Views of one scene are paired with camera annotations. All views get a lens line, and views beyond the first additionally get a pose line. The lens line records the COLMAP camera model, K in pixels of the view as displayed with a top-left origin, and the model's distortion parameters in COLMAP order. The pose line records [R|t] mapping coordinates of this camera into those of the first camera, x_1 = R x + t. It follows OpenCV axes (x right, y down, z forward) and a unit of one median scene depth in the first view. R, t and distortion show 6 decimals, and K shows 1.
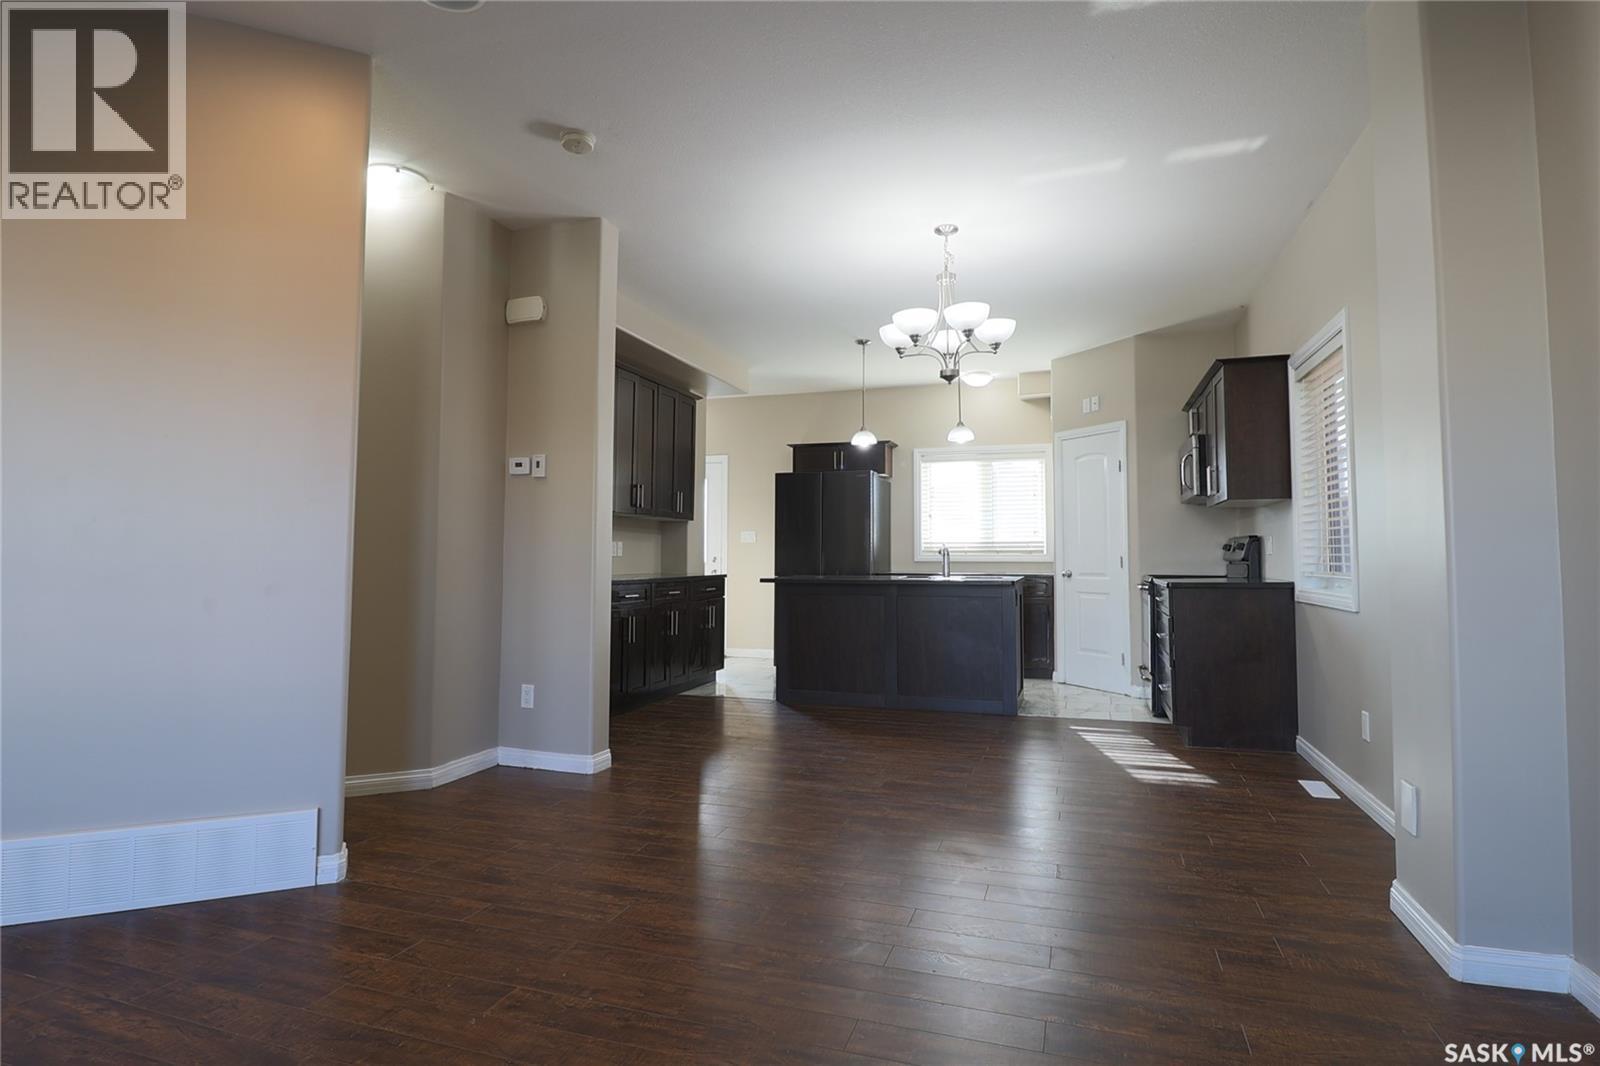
lens RADIAL K [[818.8, 0, 800.5], [0, 818.8, 513.6], [0, 0, 1]] dist [0.002545, -0.019710]
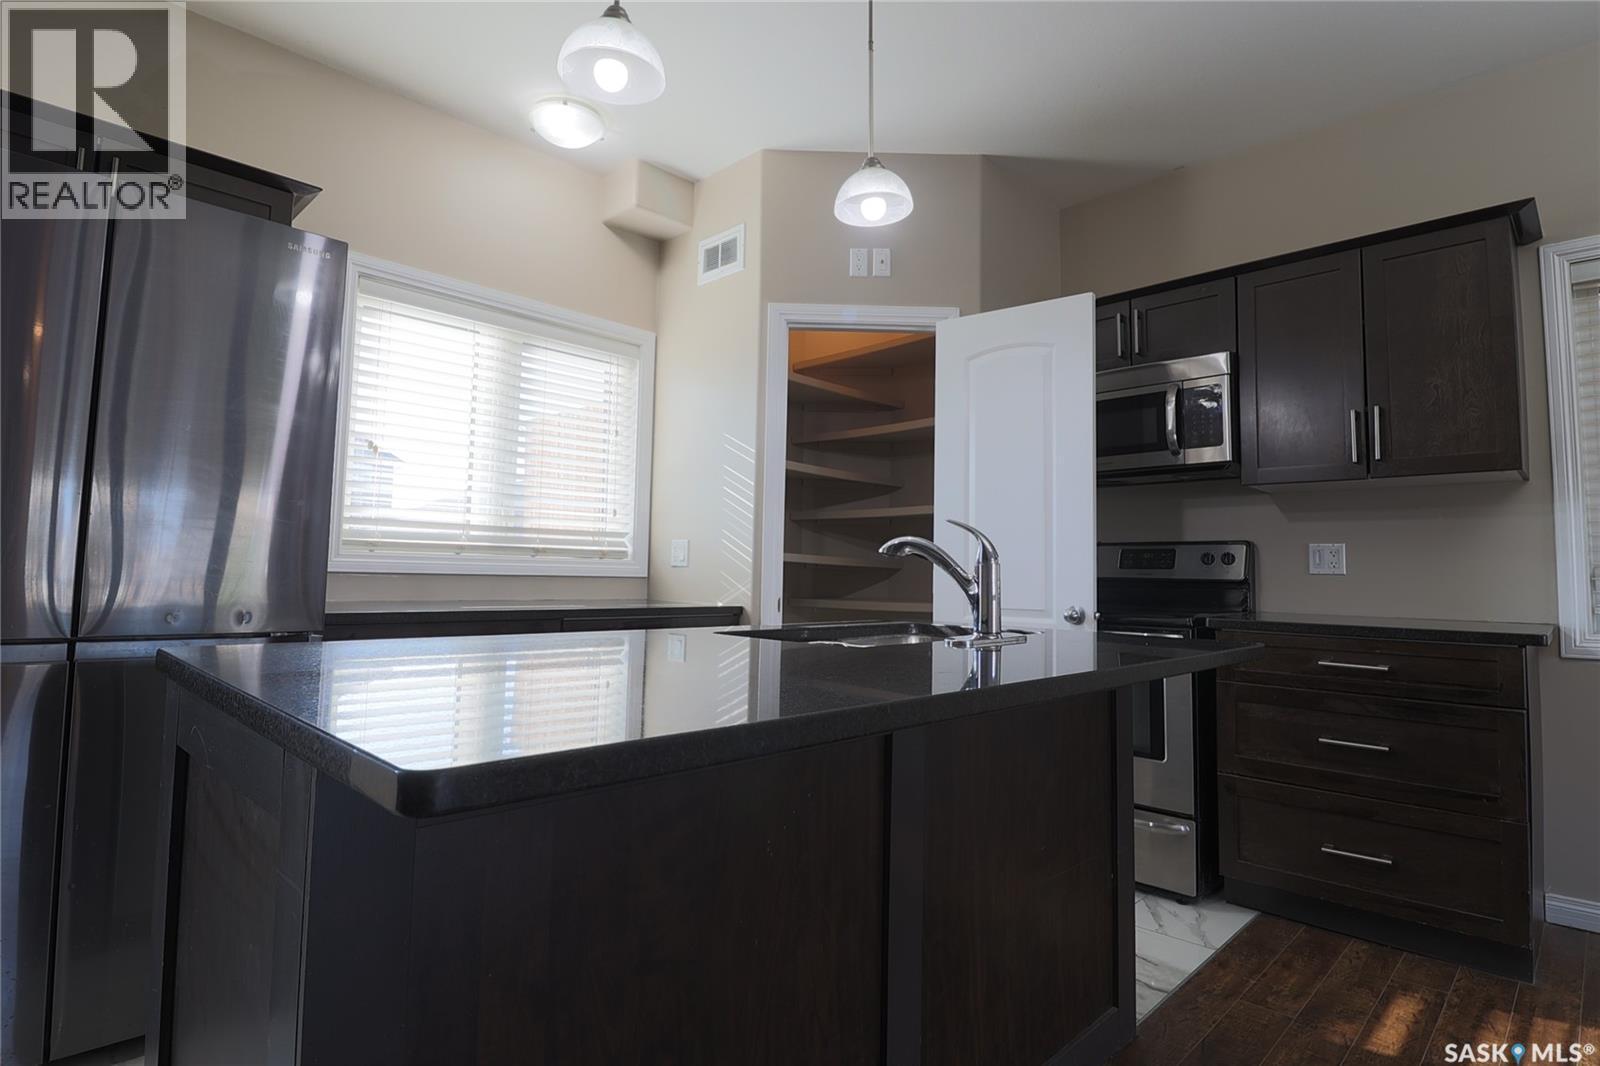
lens RADIAL K [[818.8, 0, 800.5], [0, 818.8, 513.6], [0, 0, 1]] dist [0.002545, -0.019710]
pose [[0.443592, 0.071118, 0.893403, -0.088289], [-0.068539, 0.996619, -0.045303, 0.040229], [-0.893604, -0.041137, 0.446967, 0.754322]]
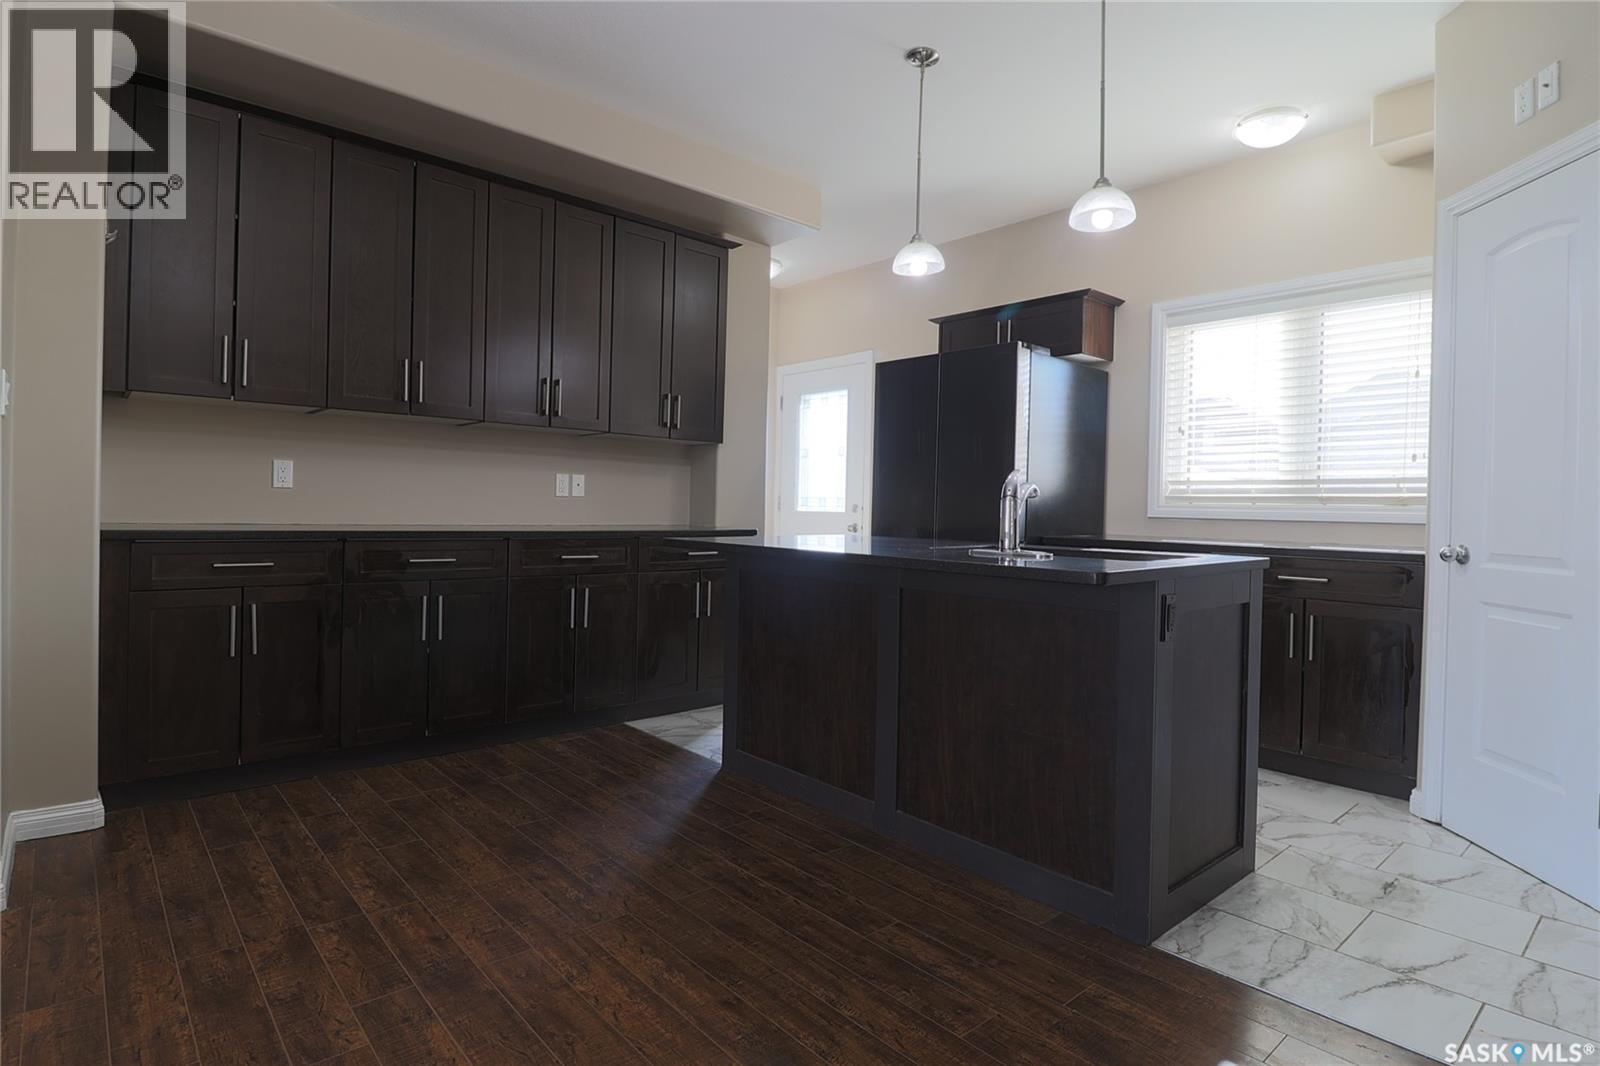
lens RADIAL K [[818.8, 0, 800.5], [0, 818.8, 513.6], [0, 0, 1]] dist [0.002545, -0.019710]
pose [[0.866266, 0.019219, -0.499214, 0.234998], [0.007500, 0.998647, 0.051461, 0.030334], [0.499528, -0.048323, 0.864949, 0.482106]]
